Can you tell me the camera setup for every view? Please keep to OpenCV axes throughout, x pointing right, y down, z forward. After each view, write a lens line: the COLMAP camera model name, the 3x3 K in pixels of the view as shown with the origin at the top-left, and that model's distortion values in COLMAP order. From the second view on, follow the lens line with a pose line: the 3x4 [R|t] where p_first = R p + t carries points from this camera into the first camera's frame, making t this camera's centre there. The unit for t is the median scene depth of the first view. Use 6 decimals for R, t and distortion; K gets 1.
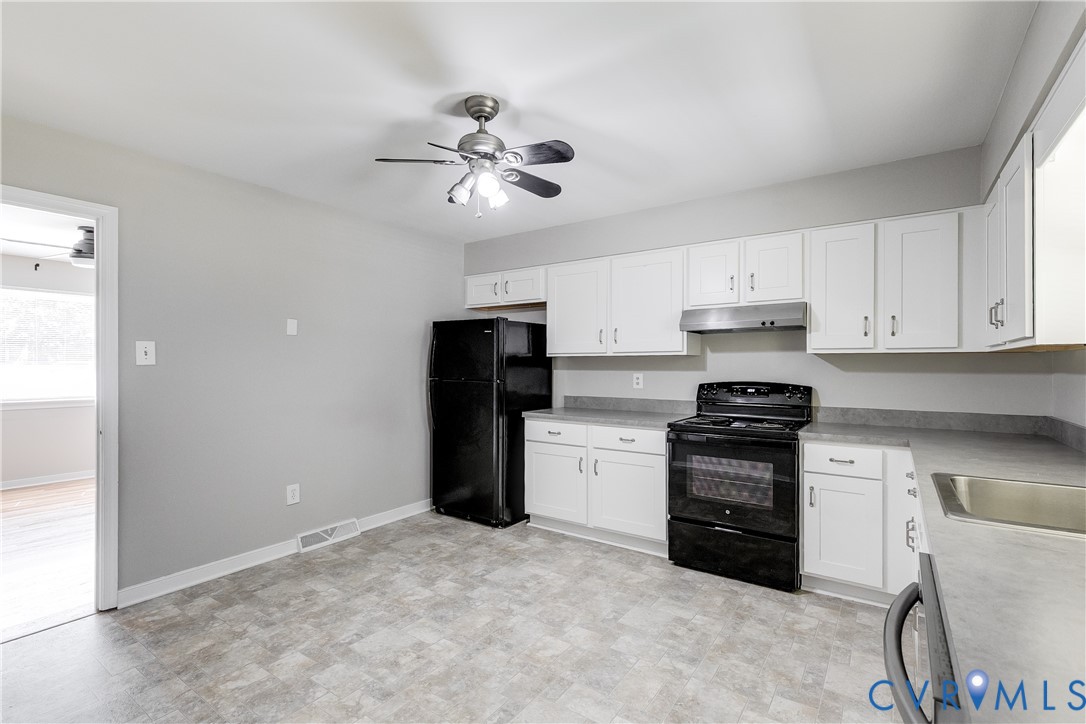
lens RADIAL K [[494.4, 0, 548.7], [0, 494.4, 365.2], [0, 0, 1]] dist [0.013259, -0.006002]
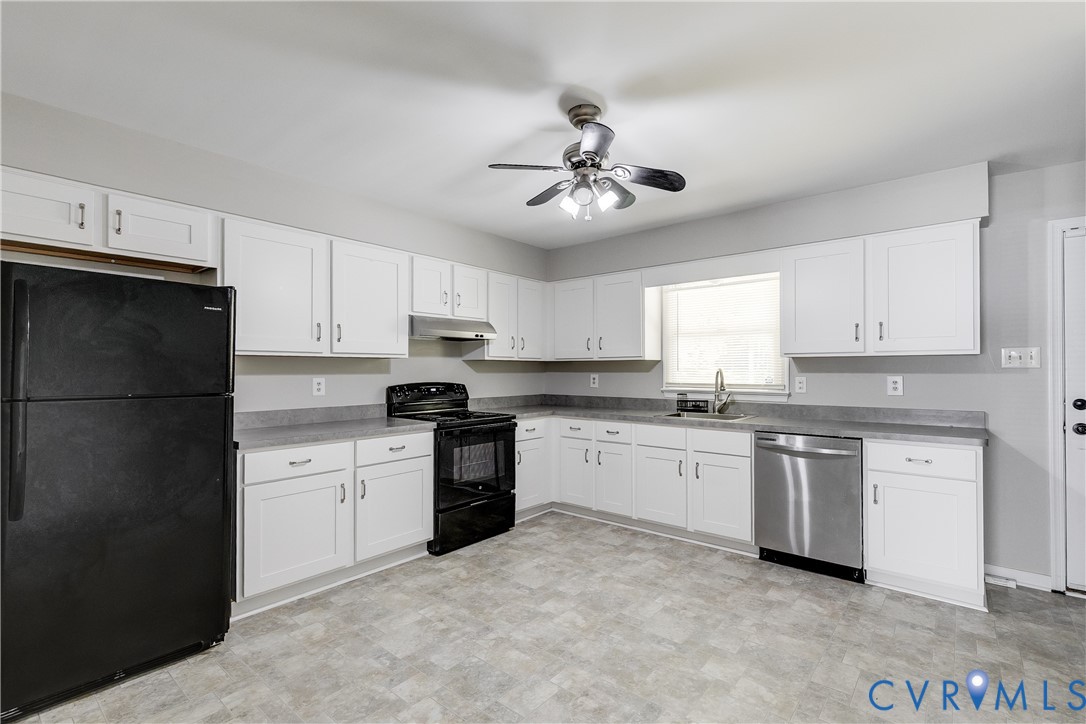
lens RADIAL K [[498.8, 0, 546.5], [0, 498.8, 364.5], [0, 0, 1]] dist [0.002311, -0.000895]
pose [[0.086866, 0.007722, 0.996190, -0.855843], [-0.000910, 0.999970, -0.007672, 0.000247], [-0.996220, -0.000240, 0.086870, 0.726790]]
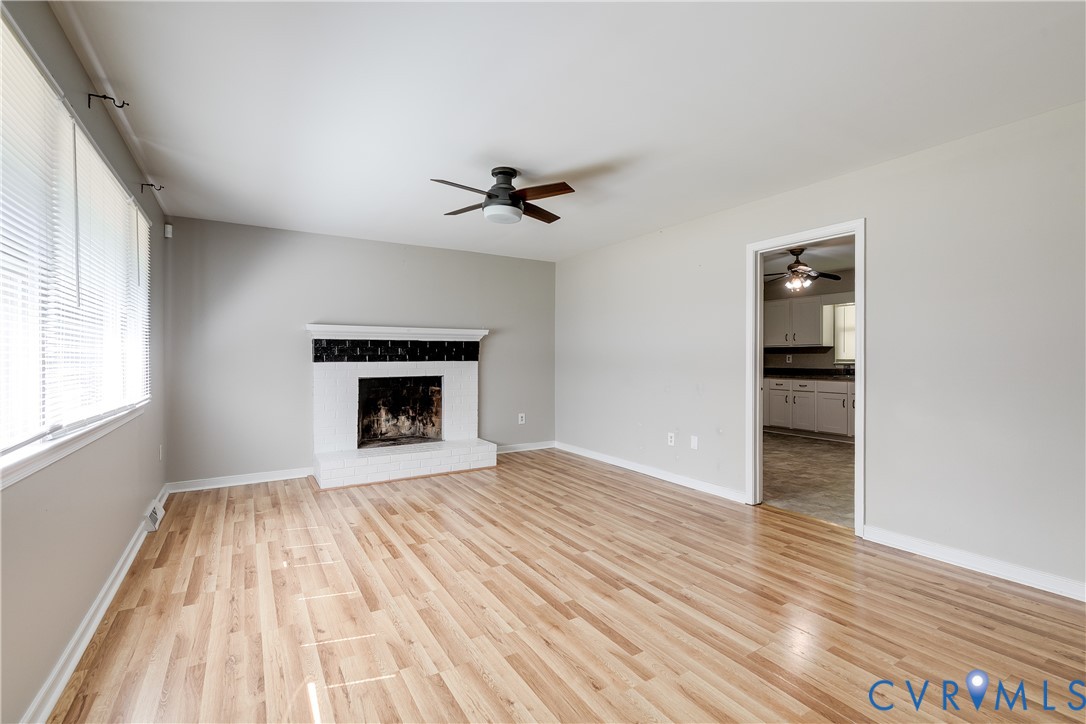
lens RADIAL K [[487.8, 0, 548.2], [0, 487.8, 364.5], [0, 0, 1]] dist [0.004811, -0.000845]
pose [[0.395456, -0.014364, 0.918373, -2.217592], [0.001521, 0.999887, 0.014984, 0.028436], [-0.918484, -0.004529, 0.395433, 0.868151]]
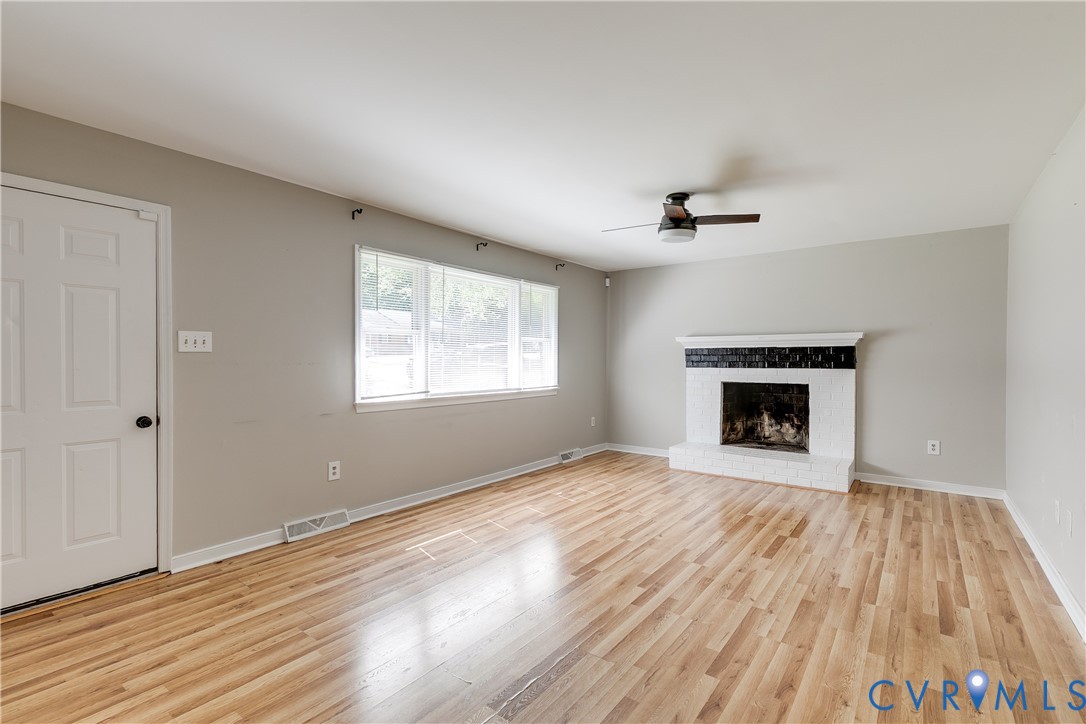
lens RADIAL K [[498.8, 0, 546.5], [0, 498.8, 364.5], [0, 0, 1]] dist [0.002311, -0.000895]
pose [[0.999206, 0.001864, -0.039793, -1.532122], [-0.001462, 0.999948, 0.010131, 0.012586], [0.039810, -0.010065, 0.999157, 0.163132]]
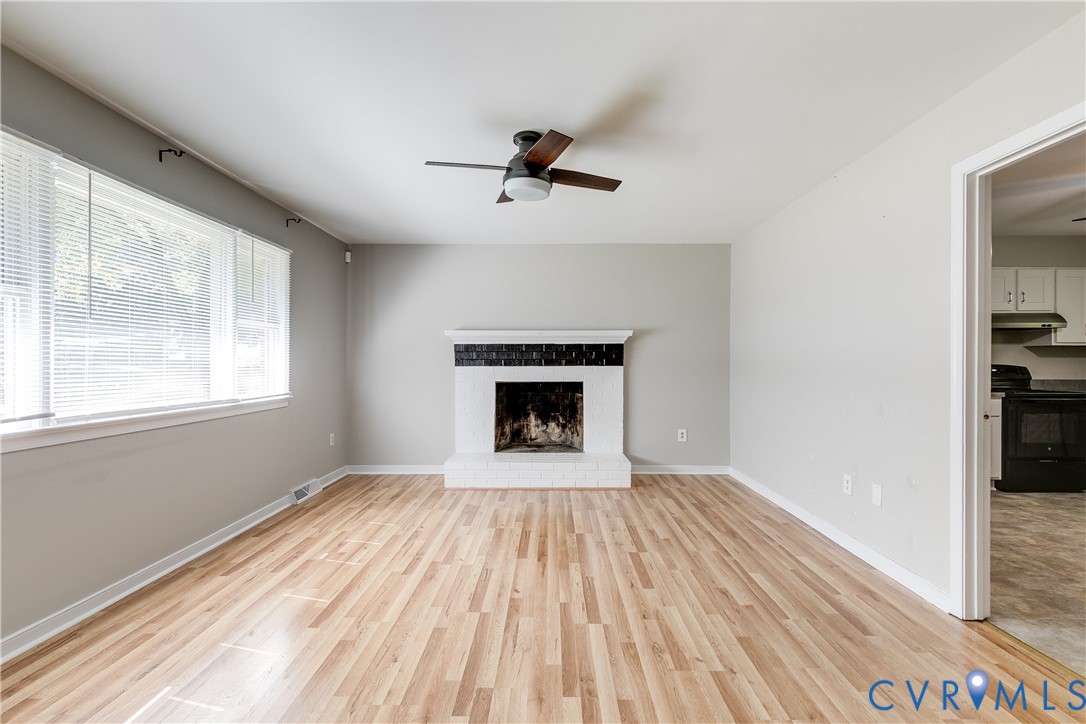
lens RADIAL K [[494.4, 0, 548.7], [0, 494.4, 365.2], [0, 0, 1]] dist [0.013259, -0.006002]
pose [[0.824392, -0.002523, 0.566013, -1.749674], [0.000083, 0.999991, 0.004337, 0.033254], [-0.566019, -0.003528, 0.824385, 0.610724]]
